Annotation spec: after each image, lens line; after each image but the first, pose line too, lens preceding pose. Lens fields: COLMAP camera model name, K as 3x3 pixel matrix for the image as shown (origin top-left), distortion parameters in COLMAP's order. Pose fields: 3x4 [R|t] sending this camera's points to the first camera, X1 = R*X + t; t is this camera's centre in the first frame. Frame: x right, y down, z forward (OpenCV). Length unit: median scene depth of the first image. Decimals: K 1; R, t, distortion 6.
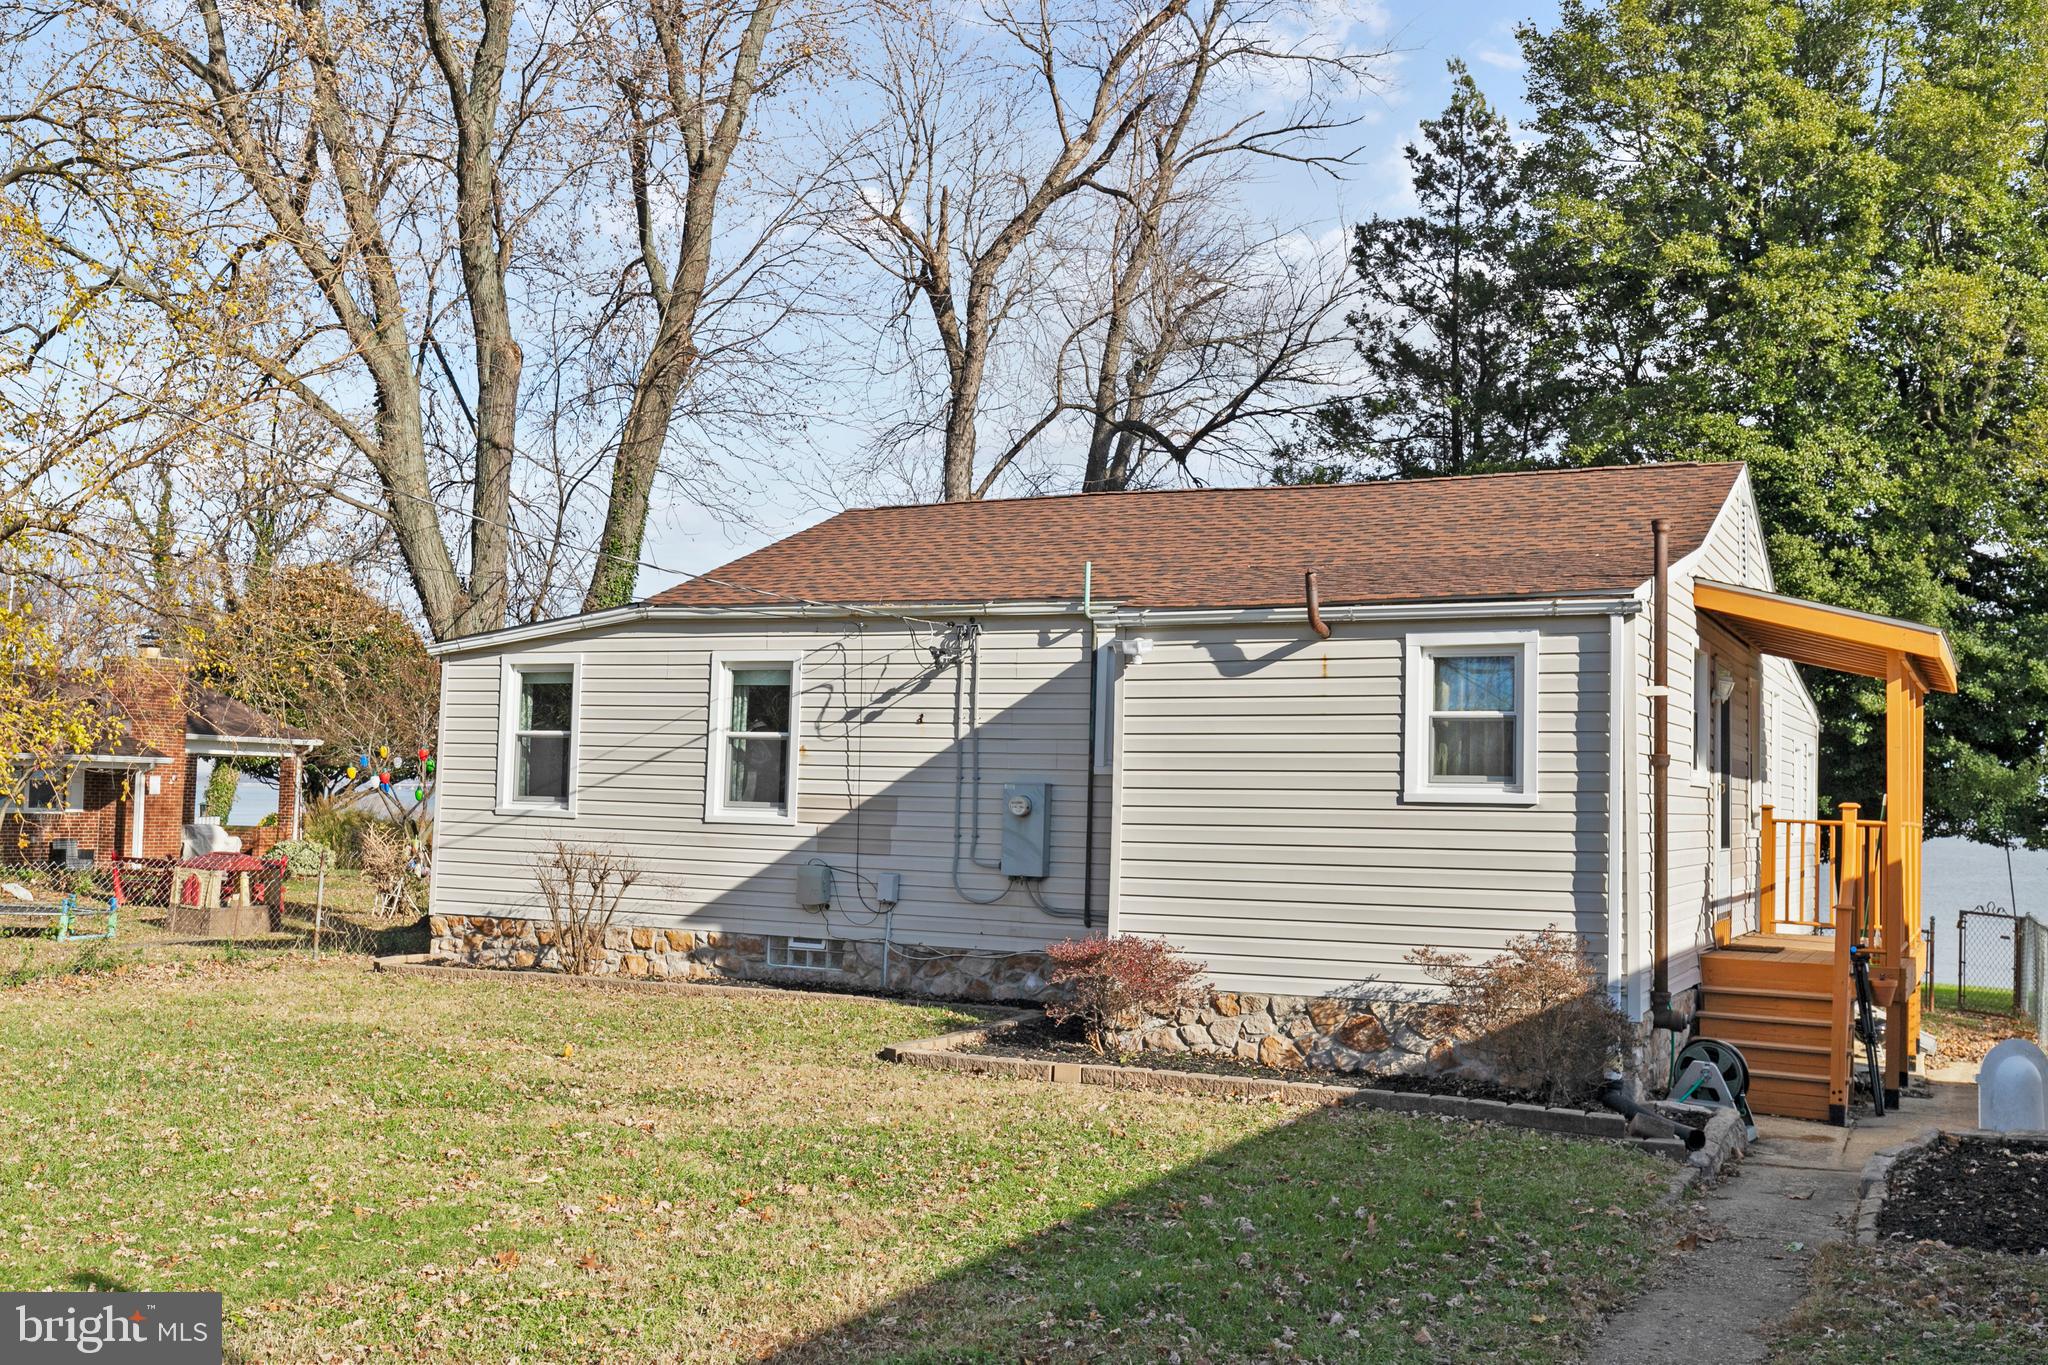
lens RADIAL K [[2041.5, 0, 1020.0], [0, 2041.5, 659.4], [0, 0, 1]] dist [-0.005563, 0.000000]
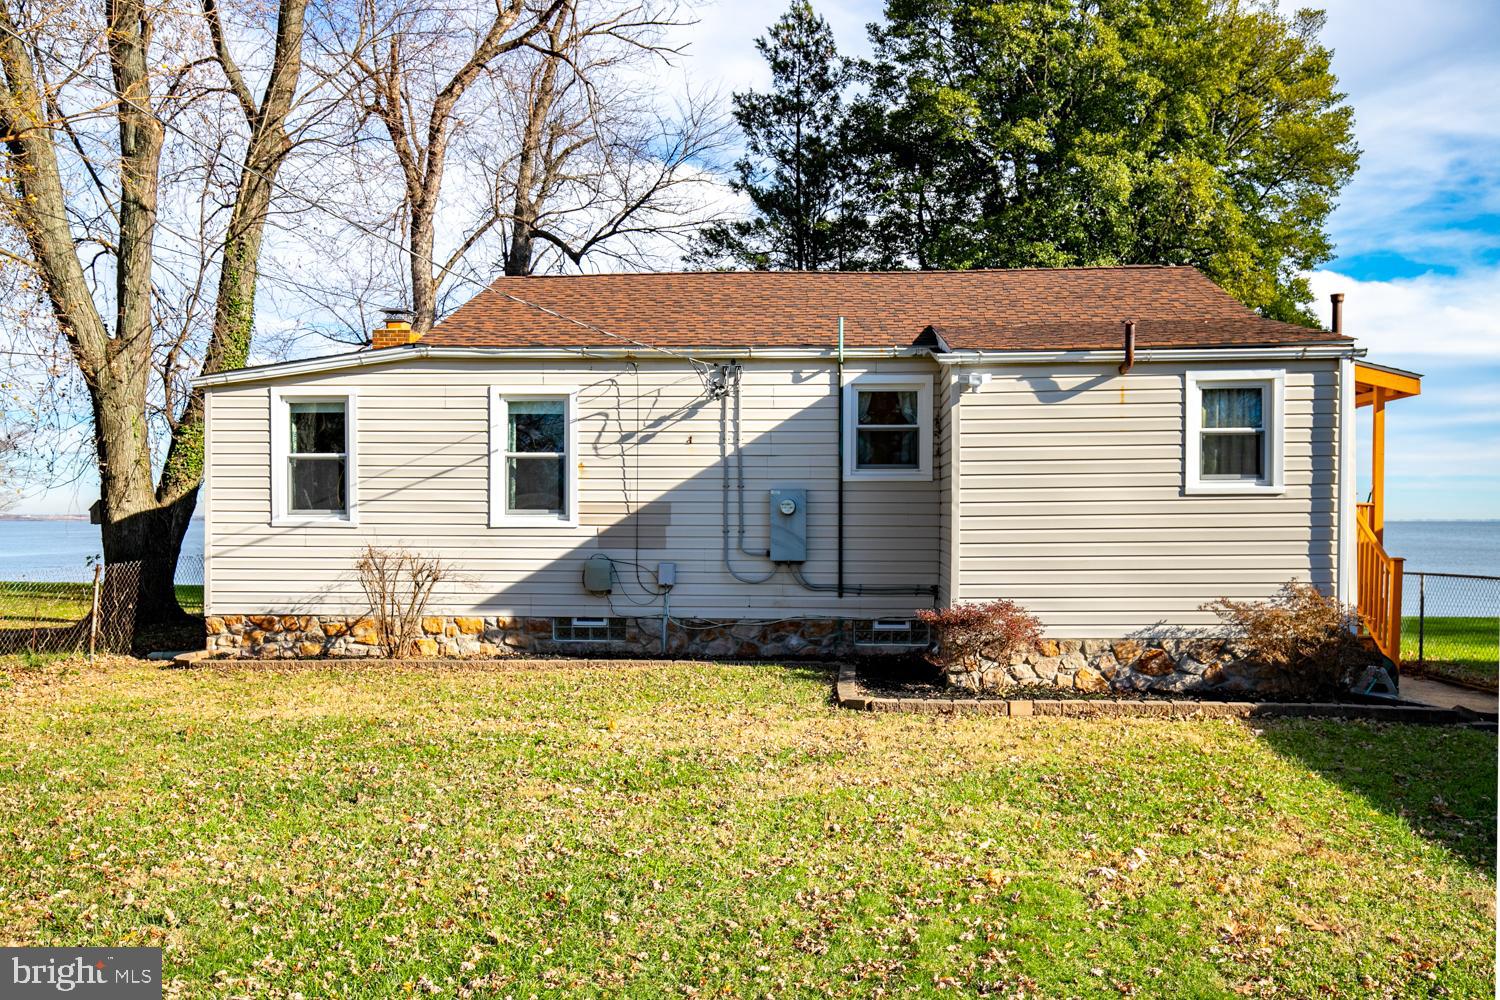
lens RADIAL K [[1329.8, 0, 761.9], [0, 1329.8, 550.1], [0, 0, 1]] dist [0.015920, 0.016610]
pose [[0.919348, -0.034010, 0.391973, -0.333621], [-0.004504, 0.995282, 0.096921, 0.016777], [-0.393420, -0.090869, 0.914857, 0.225107]]
